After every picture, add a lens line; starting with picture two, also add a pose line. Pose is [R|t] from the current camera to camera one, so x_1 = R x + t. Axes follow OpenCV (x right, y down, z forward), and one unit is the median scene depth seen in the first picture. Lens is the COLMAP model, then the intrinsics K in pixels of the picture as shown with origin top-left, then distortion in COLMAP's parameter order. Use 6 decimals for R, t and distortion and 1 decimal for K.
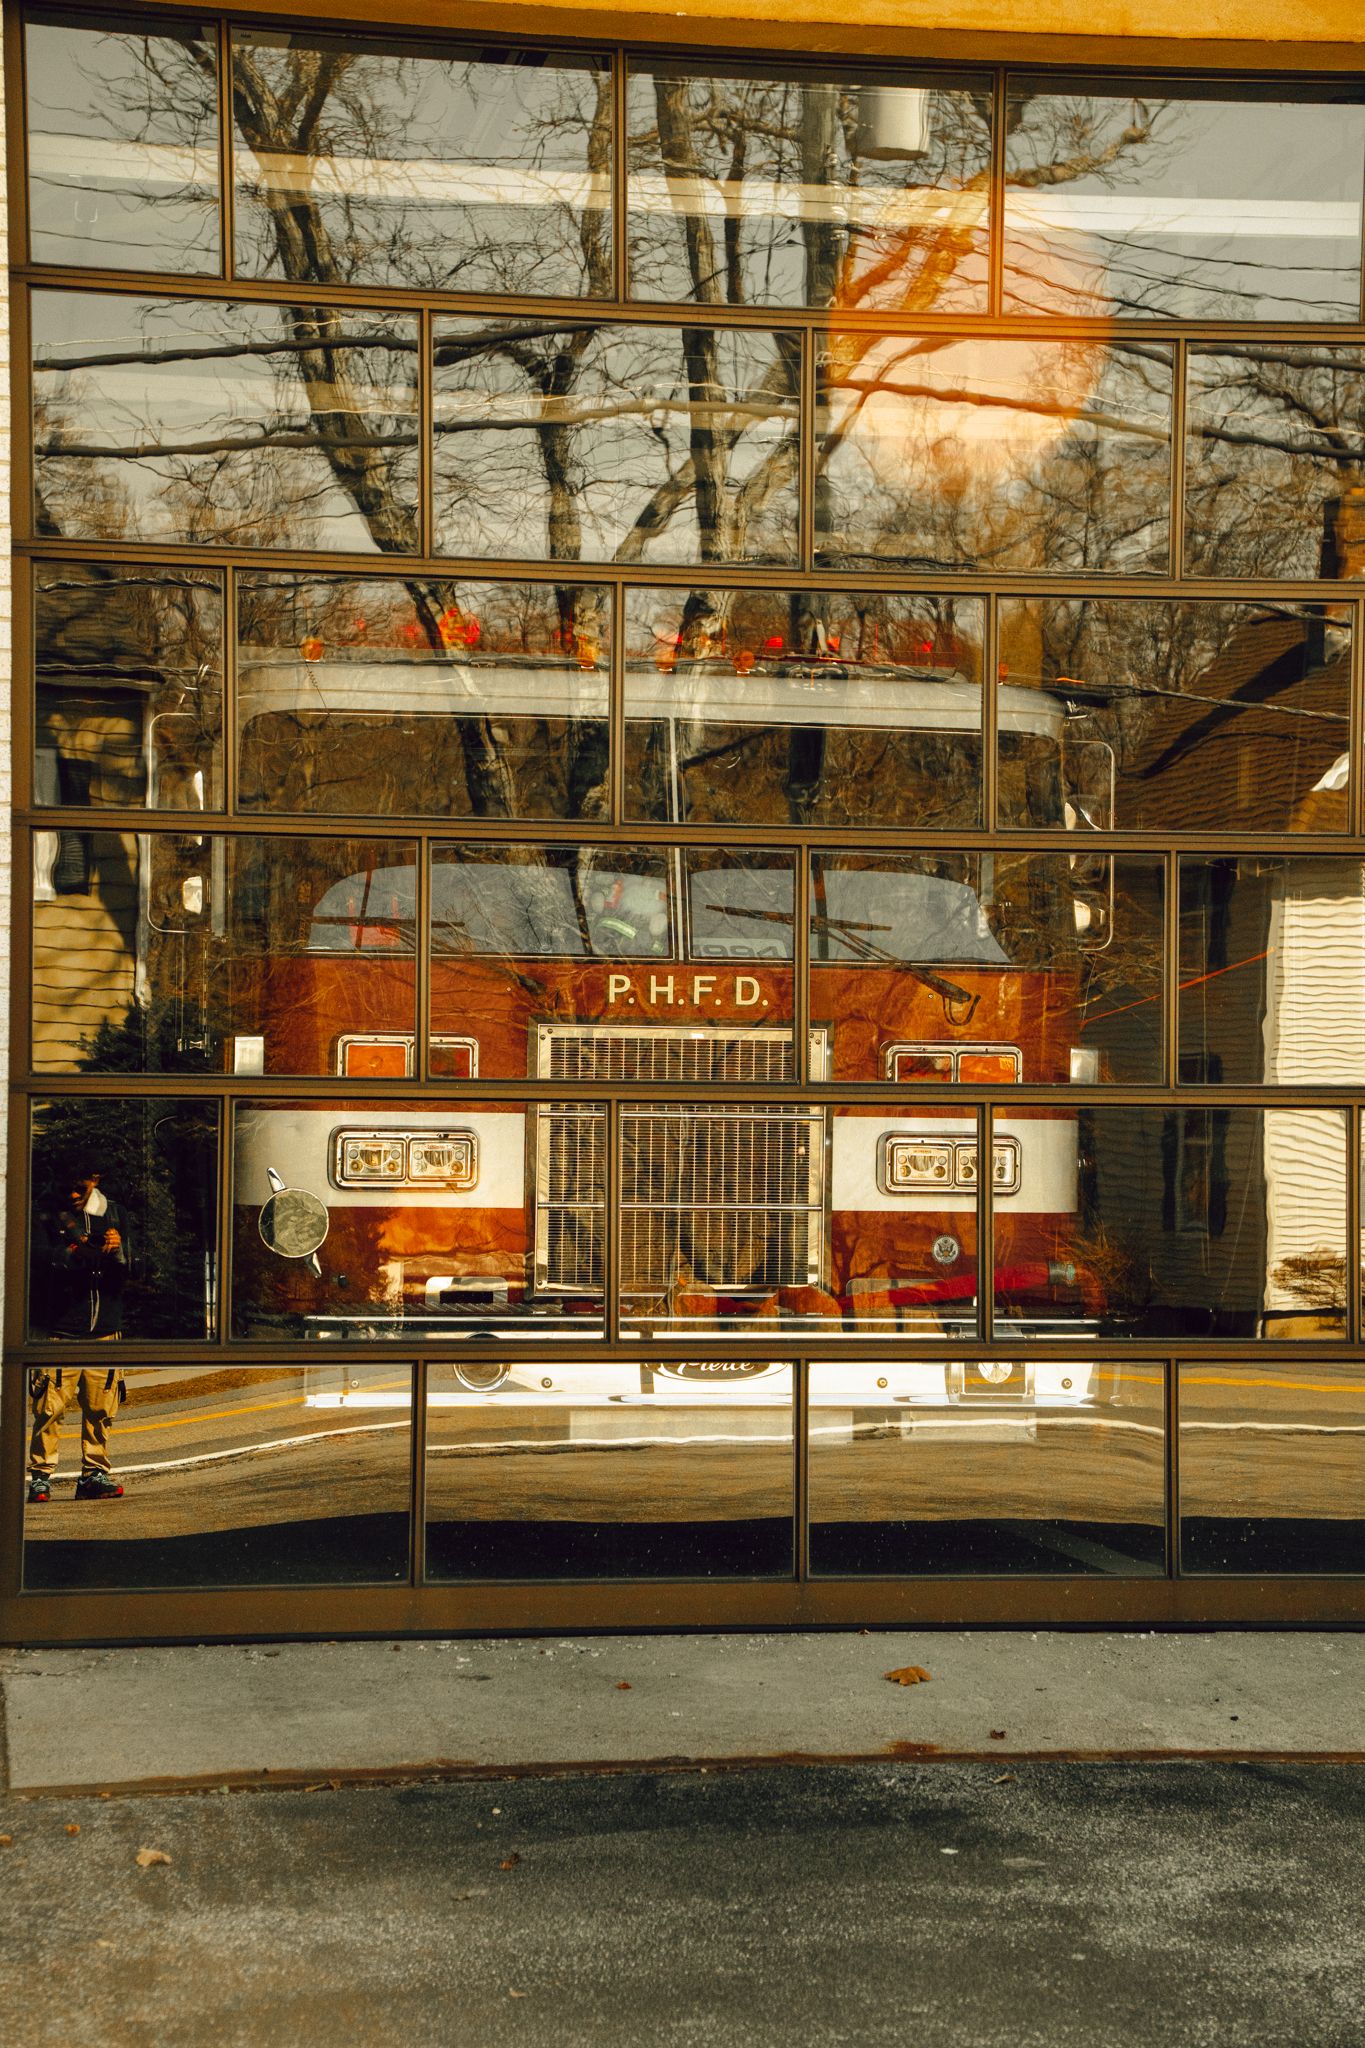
lens RADIAL K [[3879.4, 0, 639.3], [0, 3879.4, 978.8], [0, 0, 1]] dist [0.406593, 0.000000]
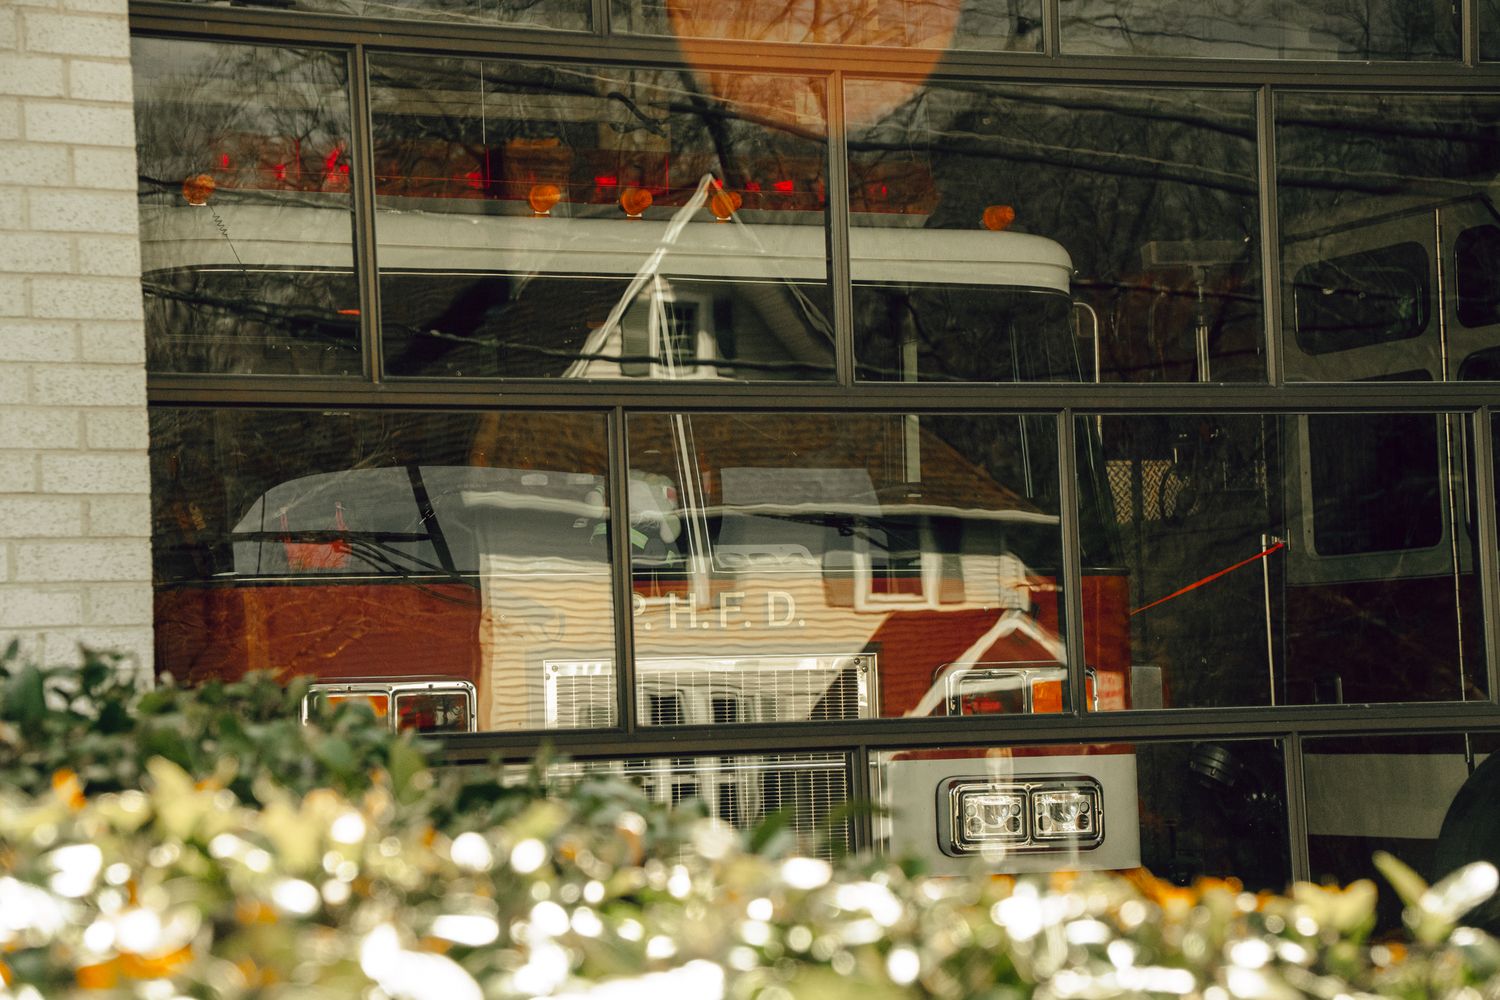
lens RADIAL K [[4035.4, 0, 750.9], [0, 4035.4, 506.5], [0, 0, 1]] dist [0.927331, 0.000000]
pose [[0.960692, -0.030168, 0.275972, -0.215713], [0.038915, 0.998897, -0.026273, 0.003926], [-0.274875, 0.035979, 0.960807, 0.207389]]
